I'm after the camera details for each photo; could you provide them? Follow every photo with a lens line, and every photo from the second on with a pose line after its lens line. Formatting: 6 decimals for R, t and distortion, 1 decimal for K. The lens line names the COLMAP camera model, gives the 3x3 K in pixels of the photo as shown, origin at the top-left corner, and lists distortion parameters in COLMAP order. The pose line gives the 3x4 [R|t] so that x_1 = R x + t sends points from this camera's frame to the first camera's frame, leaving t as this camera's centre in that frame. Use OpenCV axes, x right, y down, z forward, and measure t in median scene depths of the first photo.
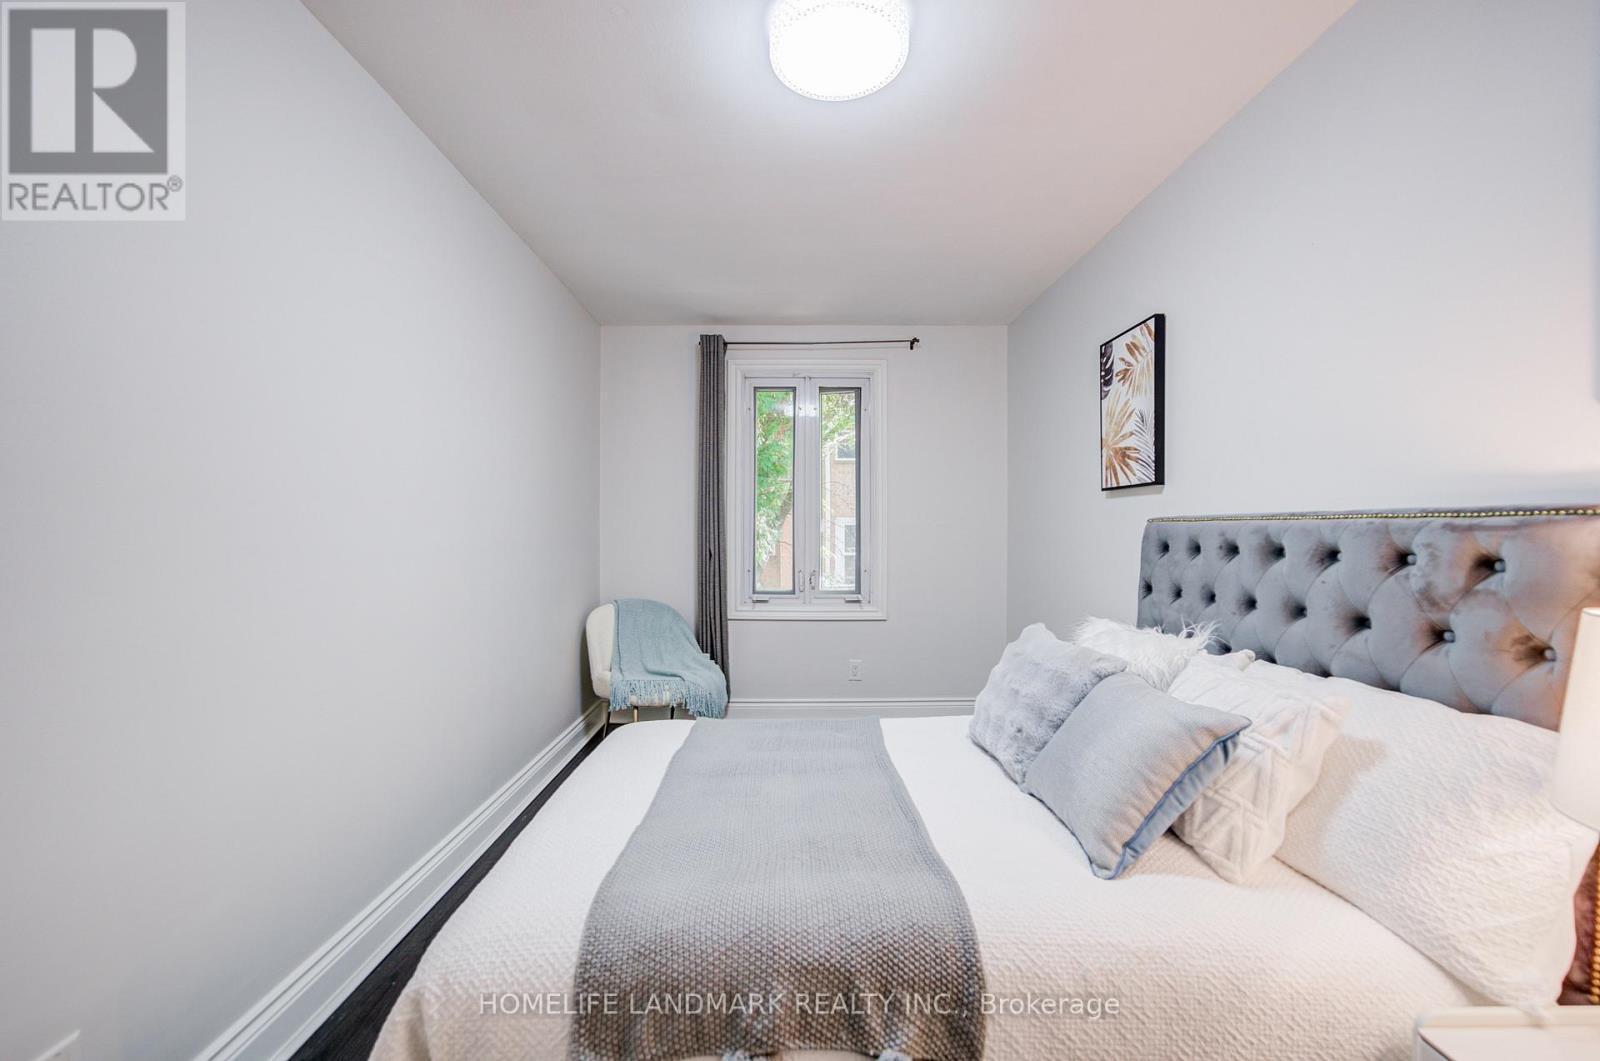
lens RADIAL K [[665.3, 0, 796.6], [0, 665.3, 539.2], [0, 0, 1]] dist [-0.001661, 0.015455]
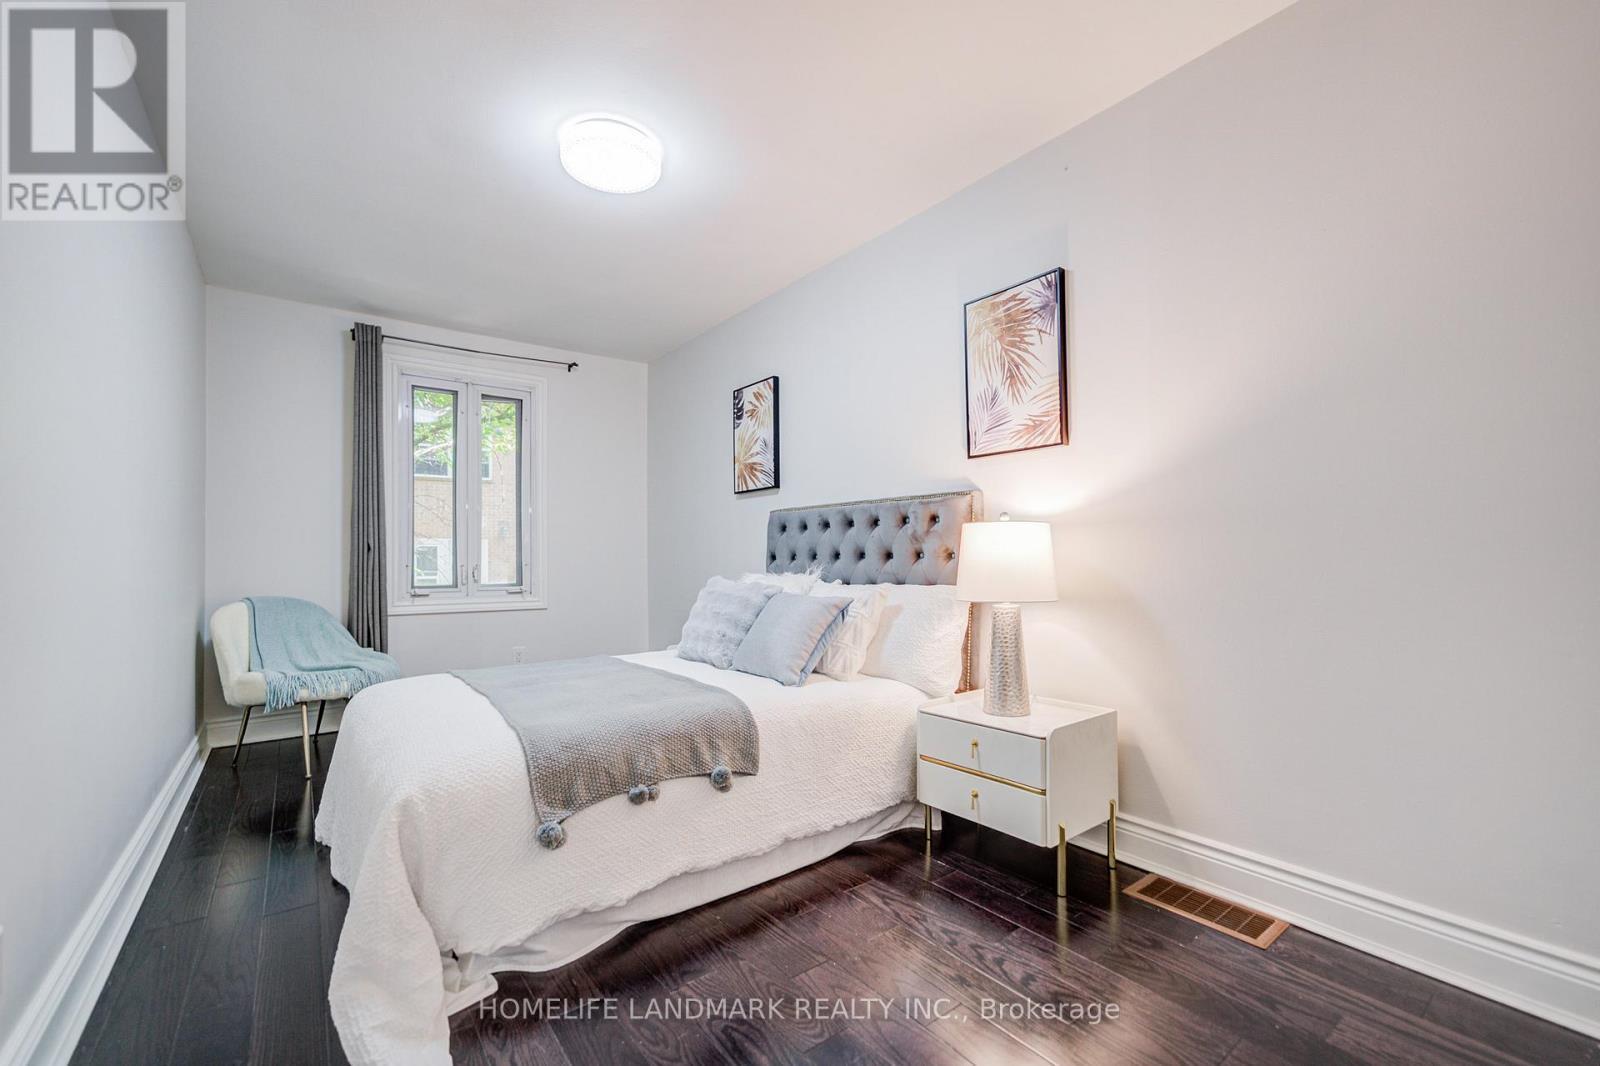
lens RADIAL K [[711.2, 0, 771.0], [0, 711.2, 538.5], [0, 0, 1]] dist [-0.009020, 0.000179]
pose [[0.825939, 0.011551, 0.563641, -0.406682], [0.014030, 0.999059, -0.041033, 0.106622], [-0.563584, 0.041798, 0.825000, -0.343259]]
